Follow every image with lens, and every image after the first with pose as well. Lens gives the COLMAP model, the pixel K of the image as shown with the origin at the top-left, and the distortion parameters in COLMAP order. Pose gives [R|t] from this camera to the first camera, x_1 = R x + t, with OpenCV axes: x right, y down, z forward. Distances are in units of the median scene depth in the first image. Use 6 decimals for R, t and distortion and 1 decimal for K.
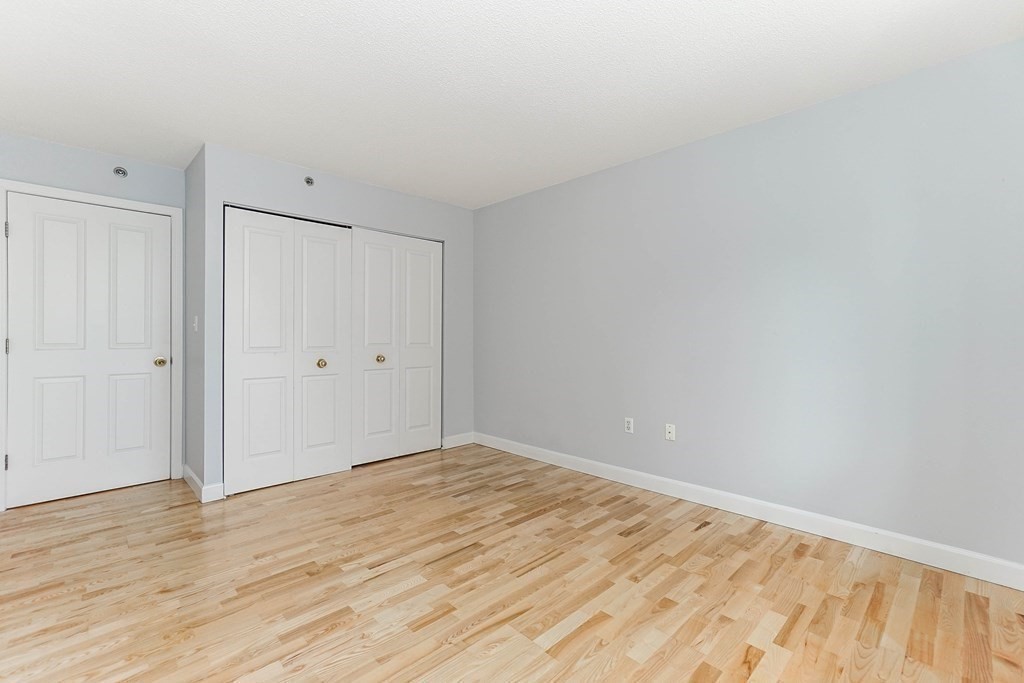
lens RADIAL K [[443.2, 0, 510.7], [0, 443.2, 338.8], [0, 0, 1]] dist [0.001306, 0.002073]
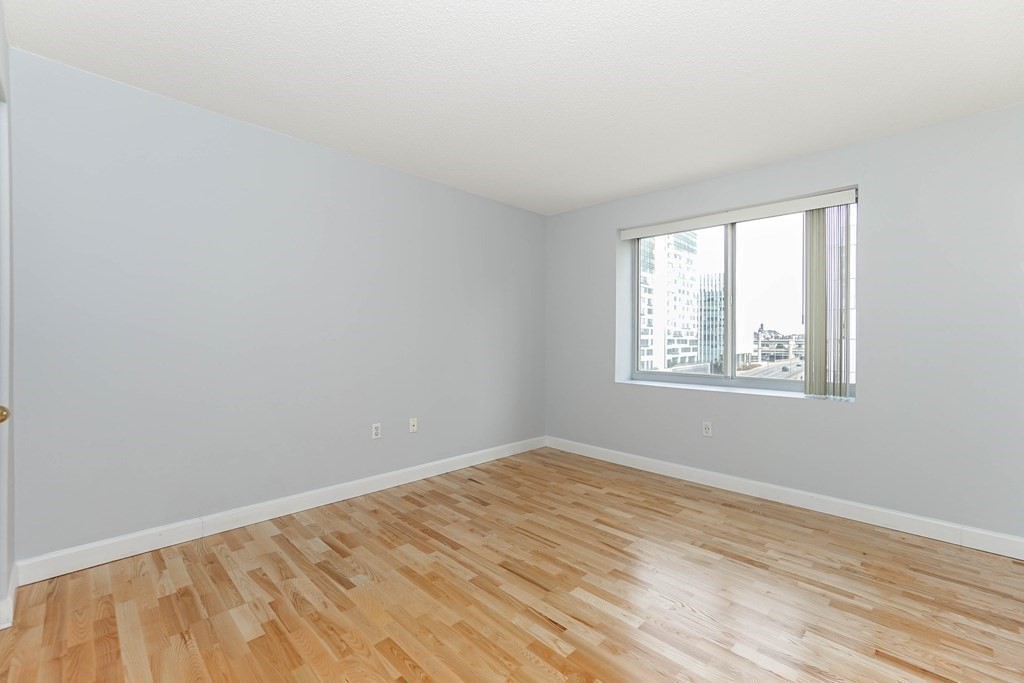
lens RADIAL K [[443.2, 0, 517.1], [0, 443.2, 337.6], [0, 0, 1]] dist [0.001306, 0.002073]
pose [[-0.020508, 0.001276, 0.999789, -0.901195], [0.000392, 0.999999, -0.001268, -0.013945], [-0.999790, 0.000366, -0.020509, 0.877102]]
